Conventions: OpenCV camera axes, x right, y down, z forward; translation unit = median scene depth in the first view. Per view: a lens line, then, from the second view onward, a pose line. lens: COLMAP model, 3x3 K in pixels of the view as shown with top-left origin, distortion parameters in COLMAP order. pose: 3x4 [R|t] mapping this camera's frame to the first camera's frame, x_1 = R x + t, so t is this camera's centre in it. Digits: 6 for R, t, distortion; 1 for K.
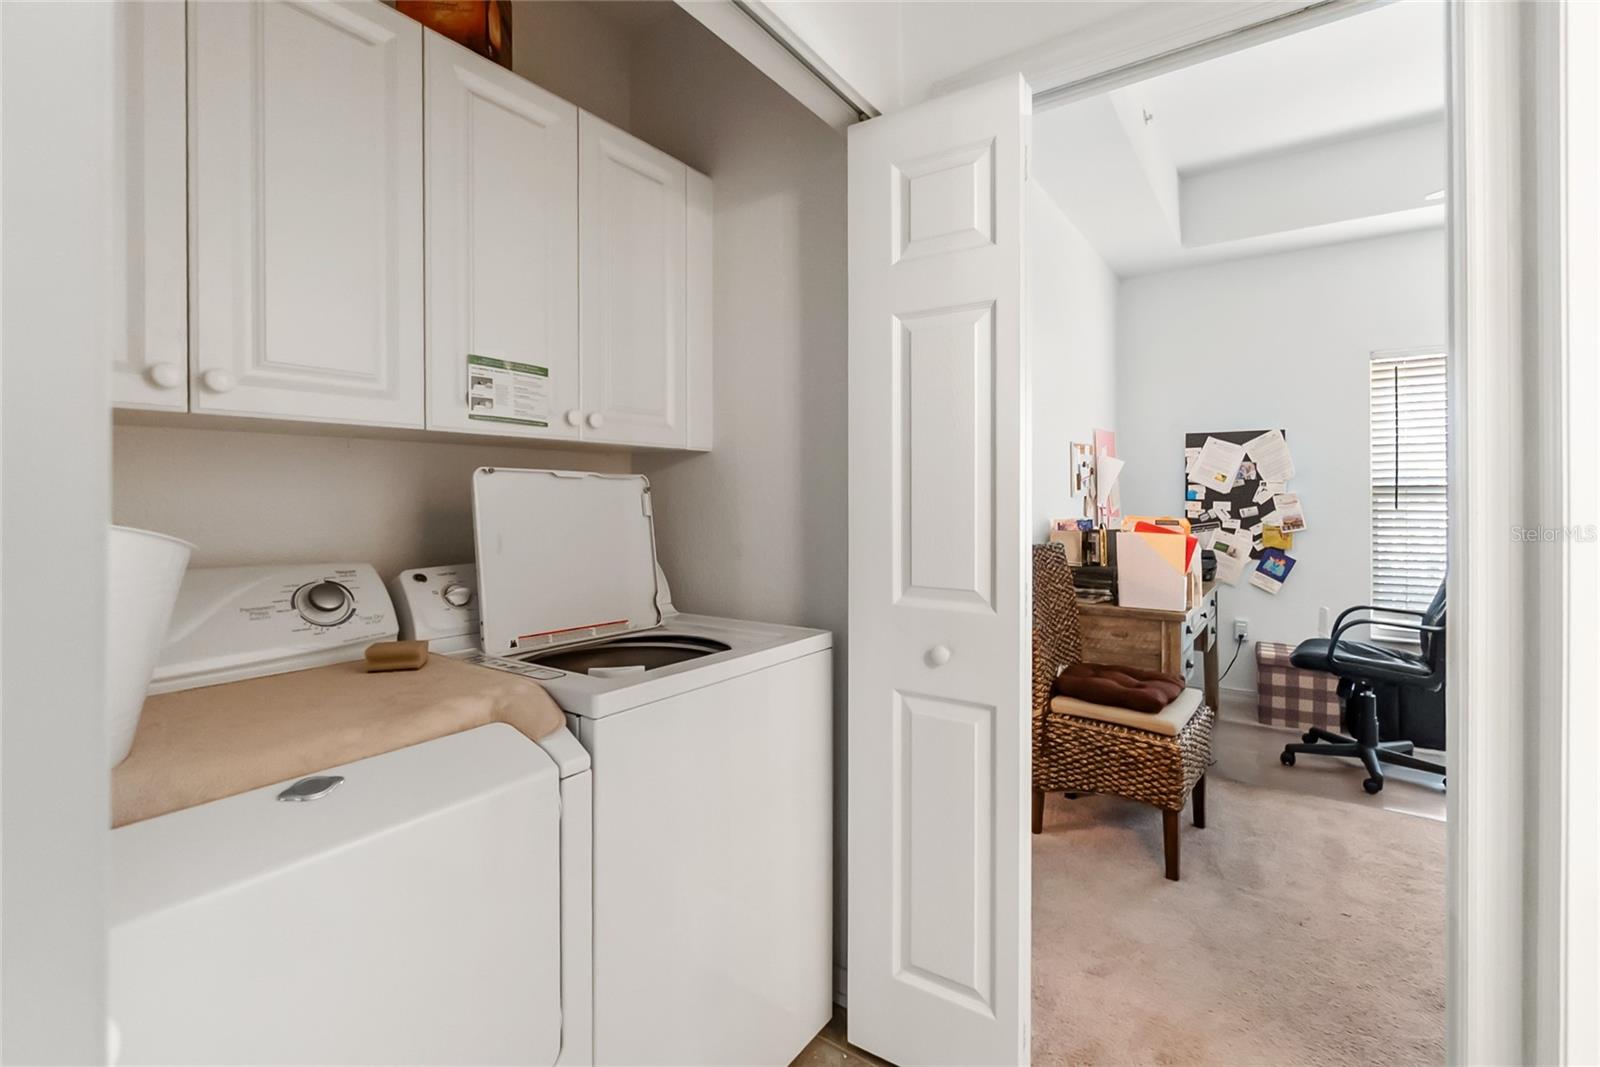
lens RADIAL K [[719.7, 0, 809.8], [0, 719.7, 479.0], [0, 0, 1]] dist [-0.001866, -0.000199]
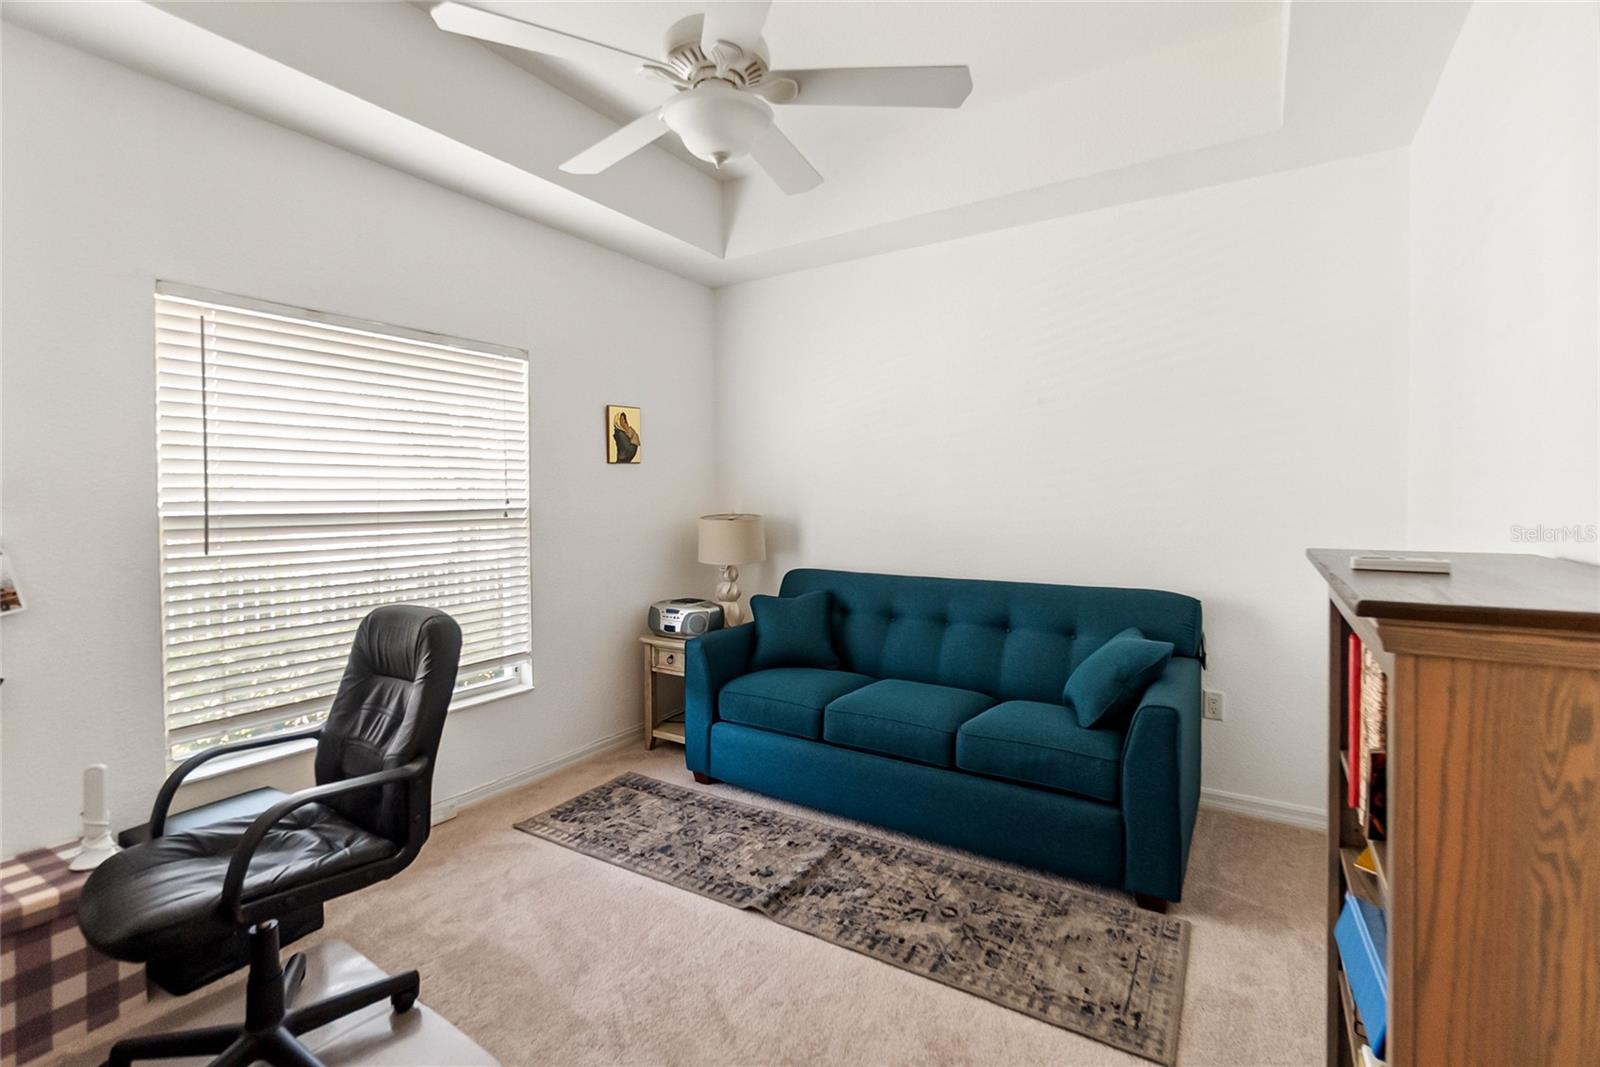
lens RADIAL K [[702.3, 0, 803.1], [0, 702.3, 513.1], [0, 0, 1]] dist [-0.003025, 0.000556]
pose [[-0.034730, -0.022433, 0.999145, 0.204713], [-0.017288, 0.999612, 0.021842, -0.013562], [-0.999247, -0.016514, -0.035105, 0.495057]]
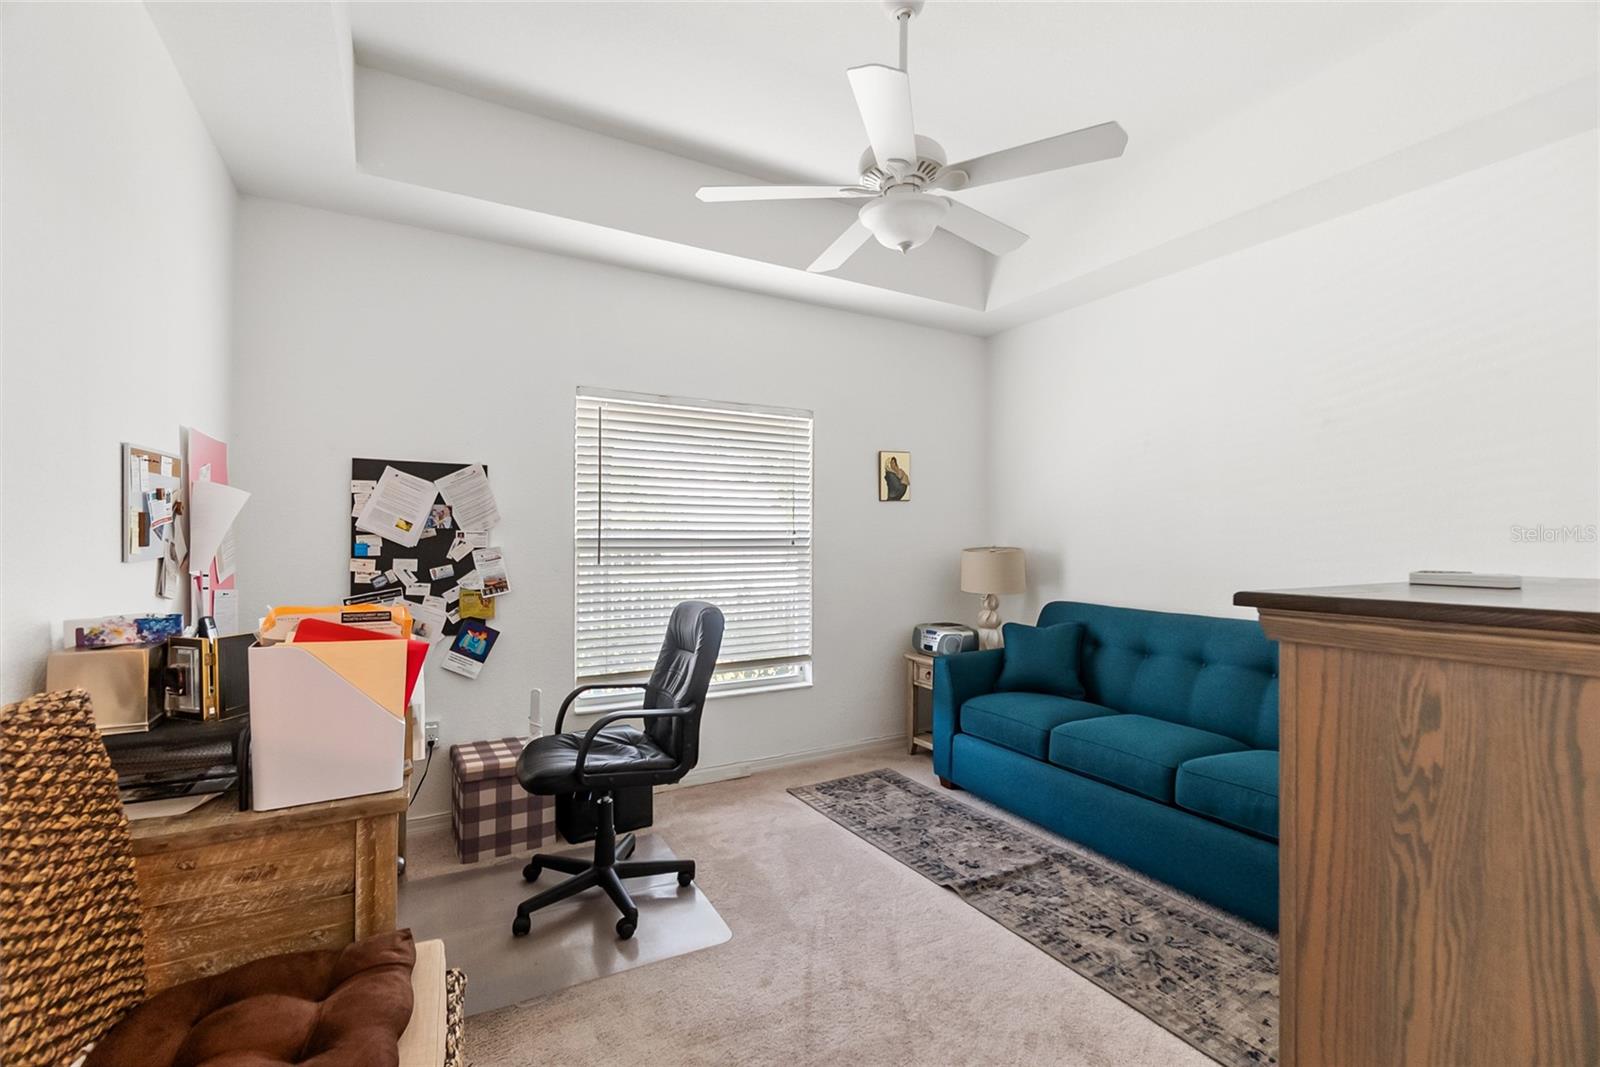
lens RADIAL K [[686.4, 0, 799.1], [0, 686.4, 540.9], [0, 0, 1]] dist [-0.001571, 0.000062]
pose [[0.439680, -0.000722, 0.898154, 0.142100], [-0.023384, 0.999651, 0.012251, -0.003853], [-0.897850, -0.026389, 0.439510, 0.371775]]
